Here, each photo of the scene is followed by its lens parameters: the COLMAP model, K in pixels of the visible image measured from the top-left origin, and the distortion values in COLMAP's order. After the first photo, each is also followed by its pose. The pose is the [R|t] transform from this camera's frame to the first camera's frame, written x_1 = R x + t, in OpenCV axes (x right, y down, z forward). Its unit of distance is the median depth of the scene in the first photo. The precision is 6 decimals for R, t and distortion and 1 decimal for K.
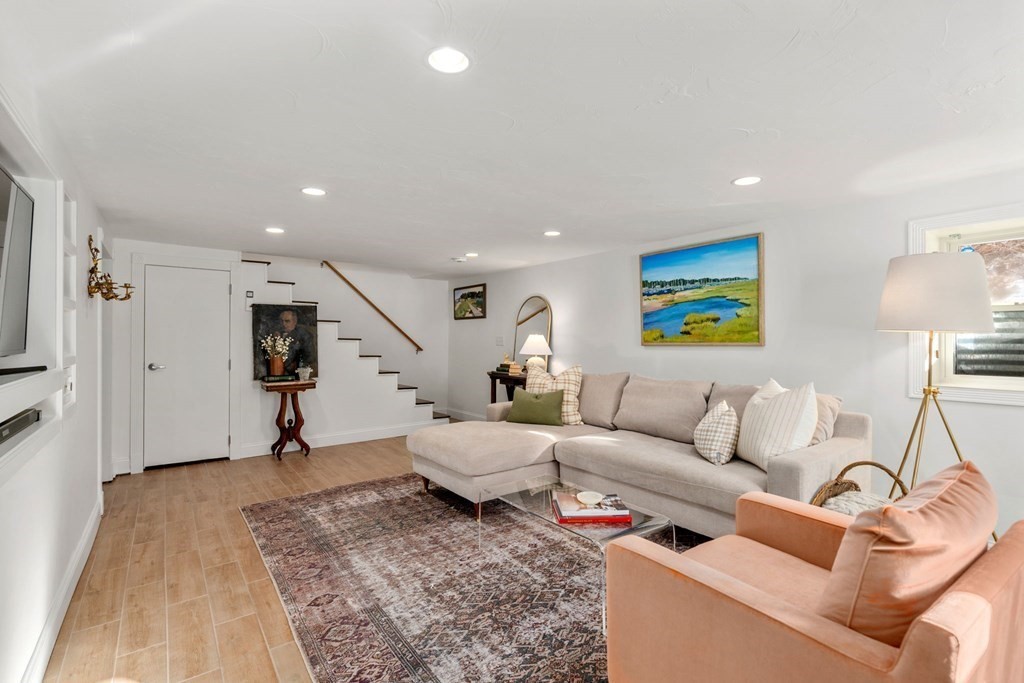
lens RADIAL K [[472.1, 0, 509.8], [0, 472.1, 339.6], [0, 0, 1]] dist [-0.001116, -0.000500]
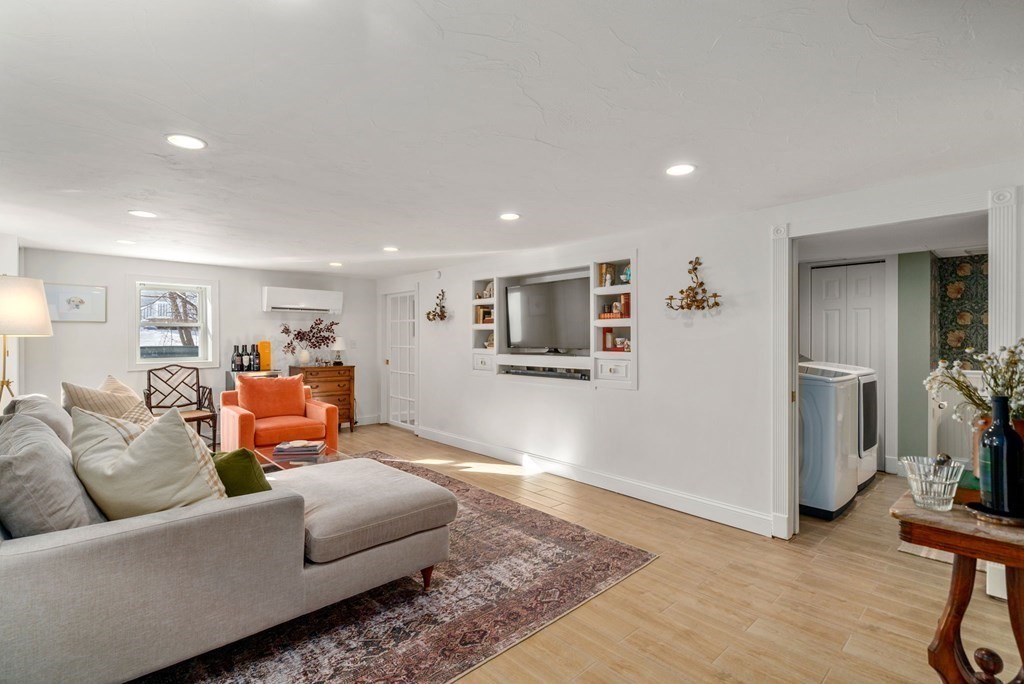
lens RADIAL K [[472.1, 0, 515.2], [0, 472.1, 340.5], [0, 0, 1]] dist [-0.001116, -0.000500]
pose [[-0.991744, -0.007266, -0.128024, -0.248683], [-0.007746, 0.999965, 0.003249, -0.013183], [0.127996, 0.004214, -0.991766, 1.925757]]
